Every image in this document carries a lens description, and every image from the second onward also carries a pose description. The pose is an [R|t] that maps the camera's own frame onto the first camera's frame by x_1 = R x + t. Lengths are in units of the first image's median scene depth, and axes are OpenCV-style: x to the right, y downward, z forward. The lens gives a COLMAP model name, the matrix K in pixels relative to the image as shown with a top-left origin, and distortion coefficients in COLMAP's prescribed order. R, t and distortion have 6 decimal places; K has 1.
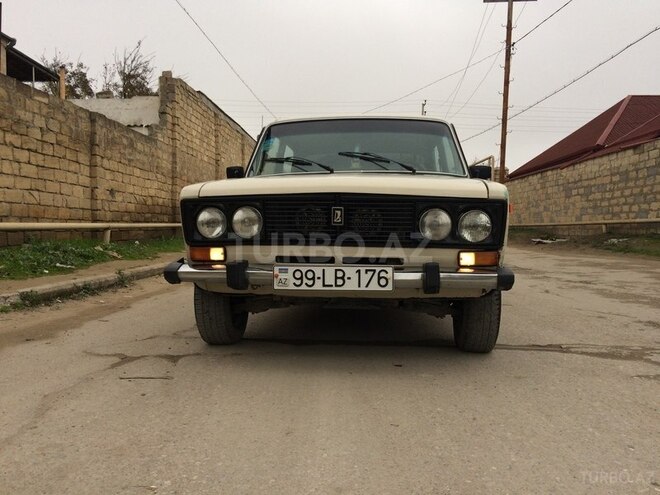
lens RADIAL K [[551.5, 0, 326.2], [0, 551.5, 246.2], [0, 0, 1]] dist [0.080474, -0.107218]
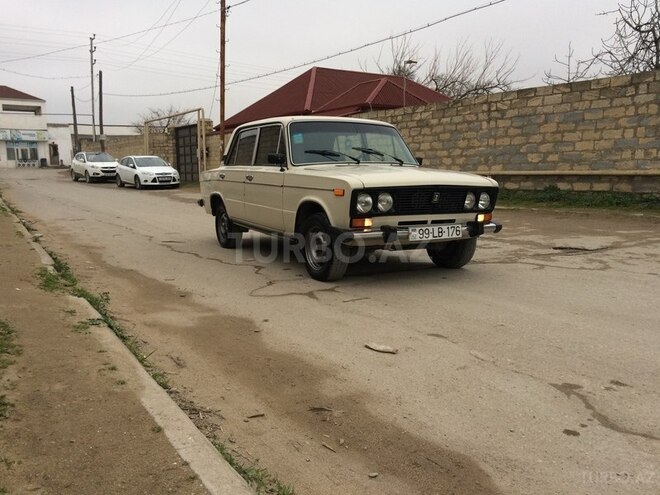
lens RADIAL K [[551.5, 0, 329.0], [0, 551.5, 248.6], [0, 0, 1]] dist [0.080474, -0.107218]
pose [[0.817169, -0.081097, 0.570664, -1.277219], [0.020344, 0.993494, 0.112053, -0.097417], [-0.576039, -0.079956, 0.813503, -0.270446]]
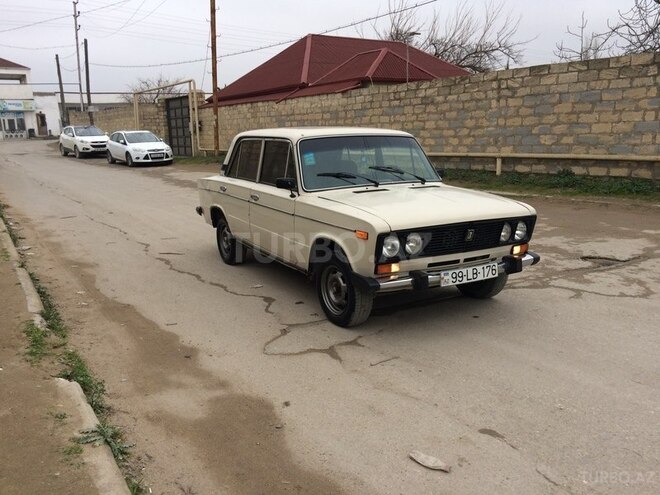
lens RADIAL K [[551.5, 0, 328.6], [0, 551.5, 246.8], [0, 0, 1]] dist [0.080474, -0.107218]
pose [[0.810685, -0.132510, 0.570291, -1.198393], [0.036450, 0.983585, 0.176727, -0.312163], [-0.584347, -0.122482, 0.802207, -0.044190]]
